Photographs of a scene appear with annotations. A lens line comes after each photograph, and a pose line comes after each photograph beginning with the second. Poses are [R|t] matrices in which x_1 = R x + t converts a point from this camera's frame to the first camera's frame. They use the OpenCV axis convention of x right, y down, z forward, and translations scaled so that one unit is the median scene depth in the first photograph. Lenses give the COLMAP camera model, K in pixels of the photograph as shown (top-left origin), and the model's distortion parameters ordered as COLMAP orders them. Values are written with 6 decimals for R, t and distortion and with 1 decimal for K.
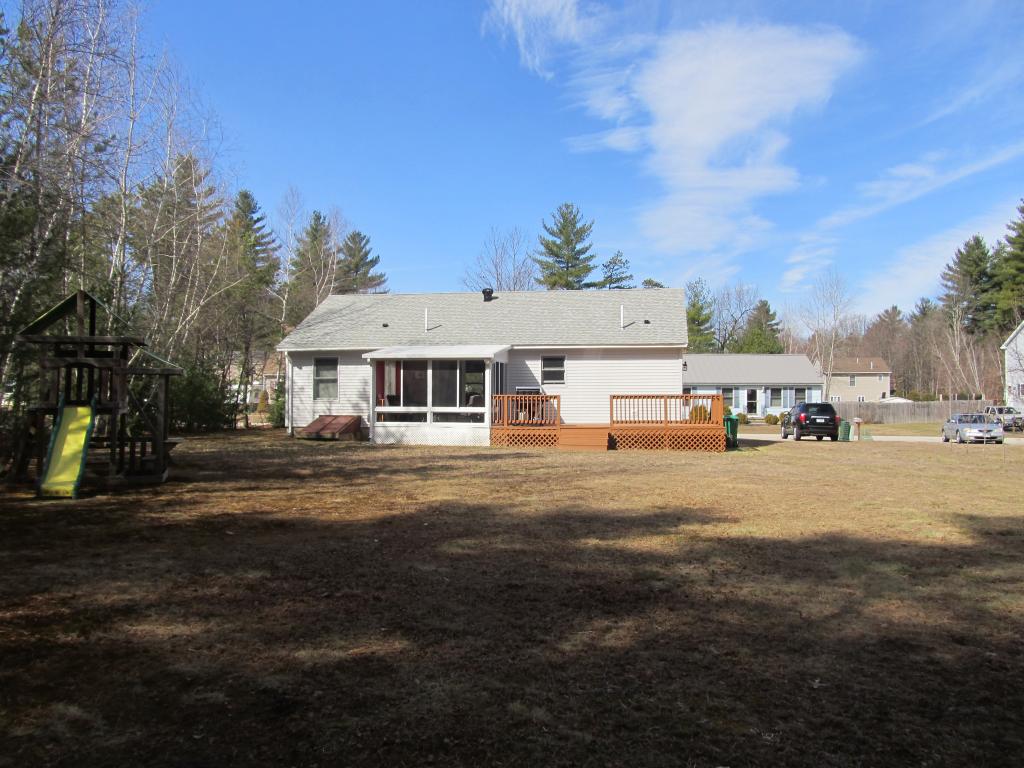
lens RADIAL K [[846.6, 0, 512.0], [0, 846.6, 384.0], [0, 0, 1]] dist [-0.061696, 0.022707]
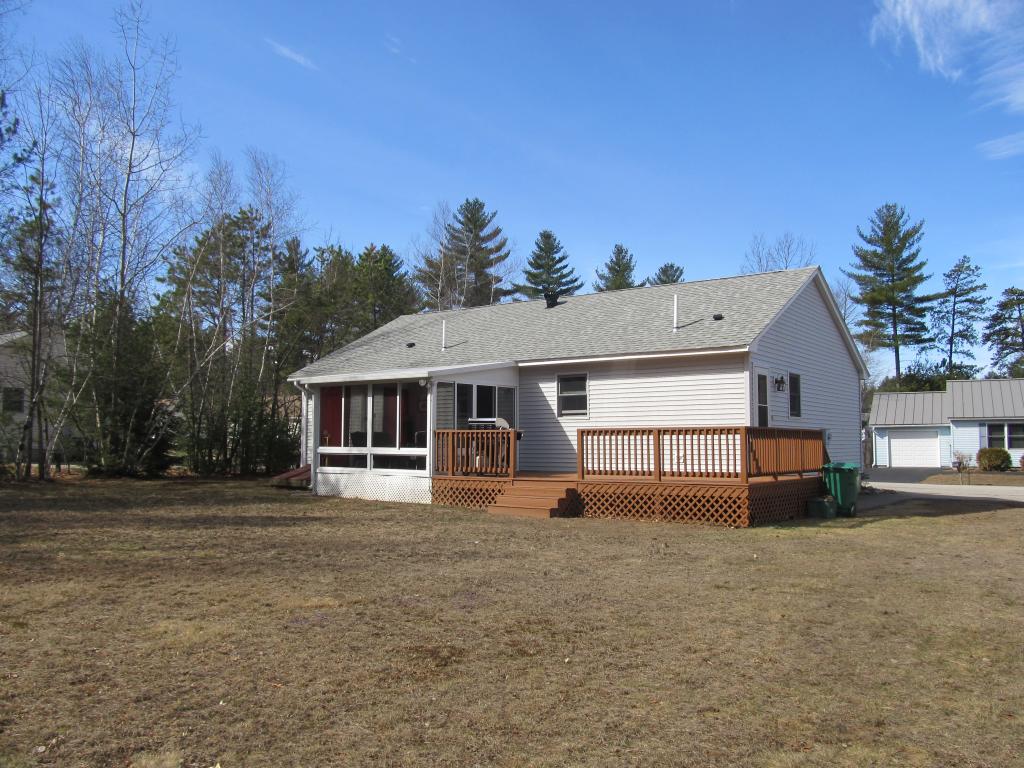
lens RADIAL K [[845.8, 0, 535.9], [0, 845.8, 406.0], [0, 0, 1]] dist [-0.013635, -0.017320]
pose [[0.896955, -0.018505, -0.441735, 0.309587], [0.005430, 0.999509, -0.030846, 0.012714], [0.442089, 0.025269, 0.896615, 0.352313]]
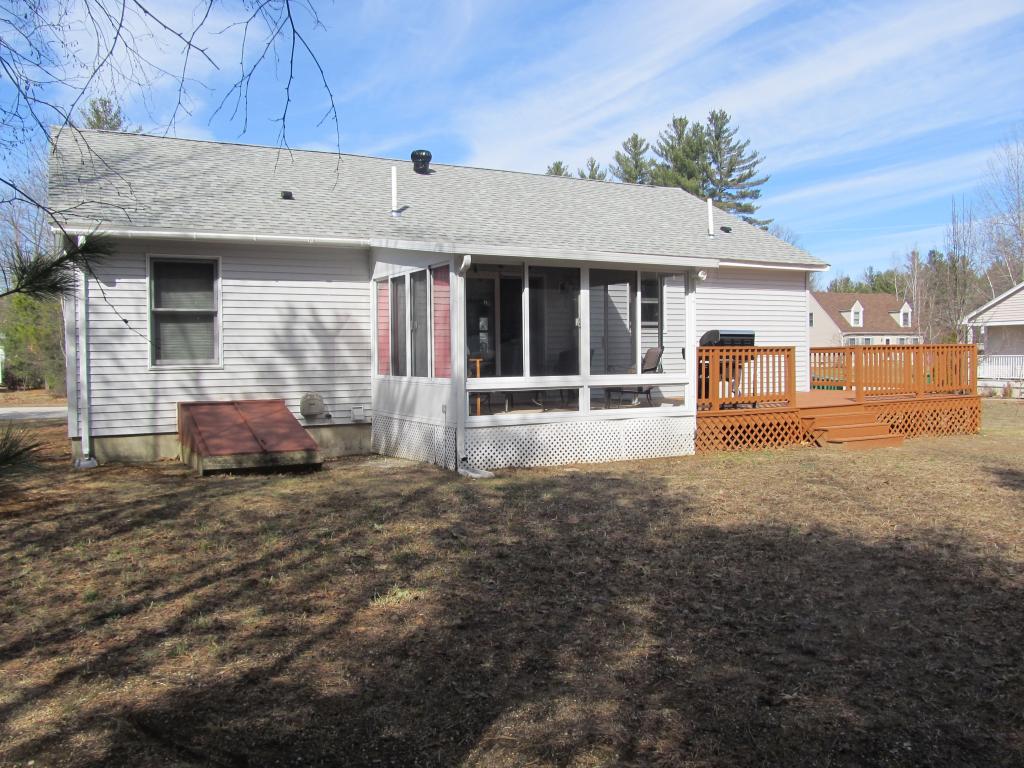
lens RADIAL K [[839.9, 0, 512.0], [0, 839.9, 384.0], [0, 0, 1]] dist [0.001327, 0.003889]
pose [[0.787211, -0.031753, 0.615865, -0.345744], [-0.000320, 0.998652, 0.051898, 0.007619], [-0.616683, -0.041052, 0.786140, 0.588474]]
